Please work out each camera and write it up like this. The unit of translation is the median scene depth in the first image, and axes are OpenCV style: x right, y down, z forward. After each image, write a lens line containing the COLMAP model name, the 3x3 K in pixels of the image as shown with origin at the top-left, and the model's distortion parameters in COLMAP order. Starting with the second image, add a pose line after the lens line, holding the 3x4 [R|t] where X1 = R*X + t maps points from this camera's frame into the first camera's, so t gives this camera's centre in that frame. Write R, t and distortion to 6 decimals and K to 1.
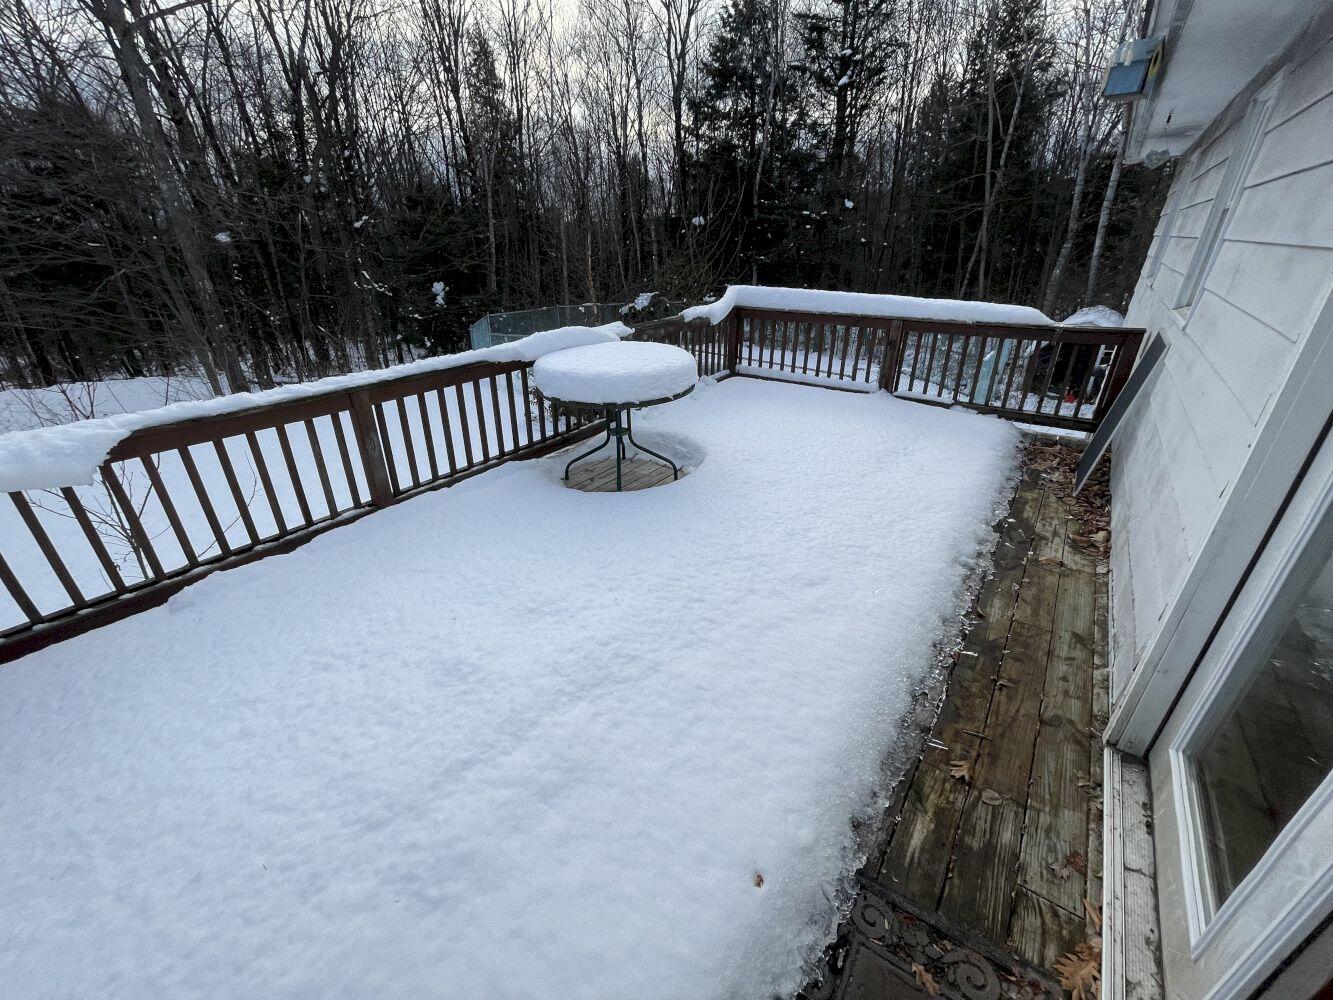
lens RADIAL K [[535.7, 0, 666.5], [0, 535.7, 500.0], [0, 0, 1]] dist [-0.008883, 0.000238]
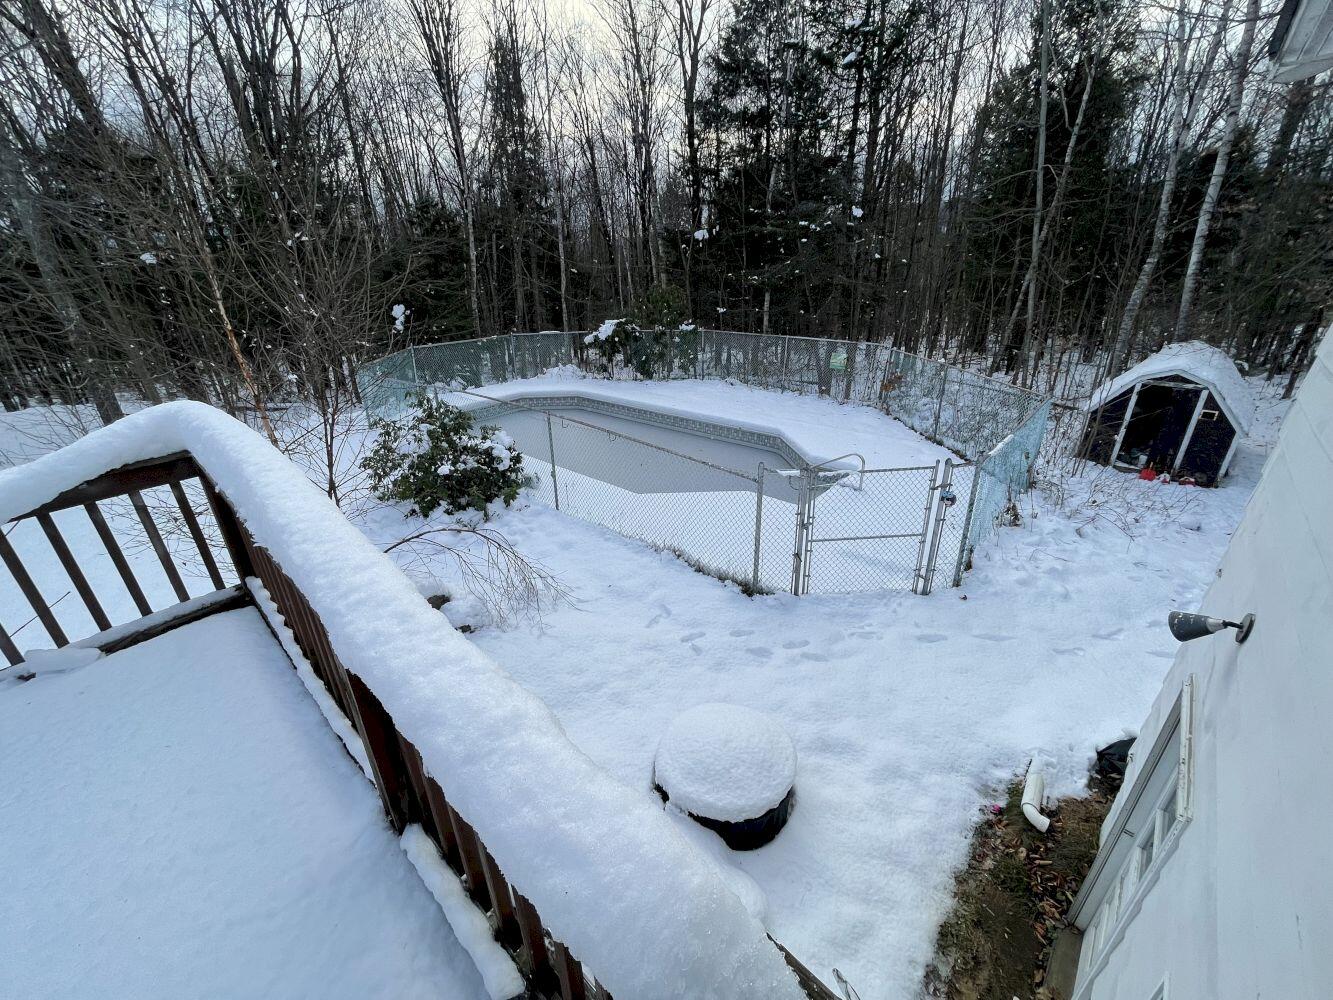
lens RADIAL K [[543.4, 0, 666.5], [0, 543.4, 500.0], [0, 0, 1]] dist [-0.007588, 0.000702]
pose [[0.995512, 0.033105, -0.088658, 0.115258], [-0.035578, 0.999017, -0.026461, -0.073735], [0.087695, 0.029496, 0.995711, 0.145032]]
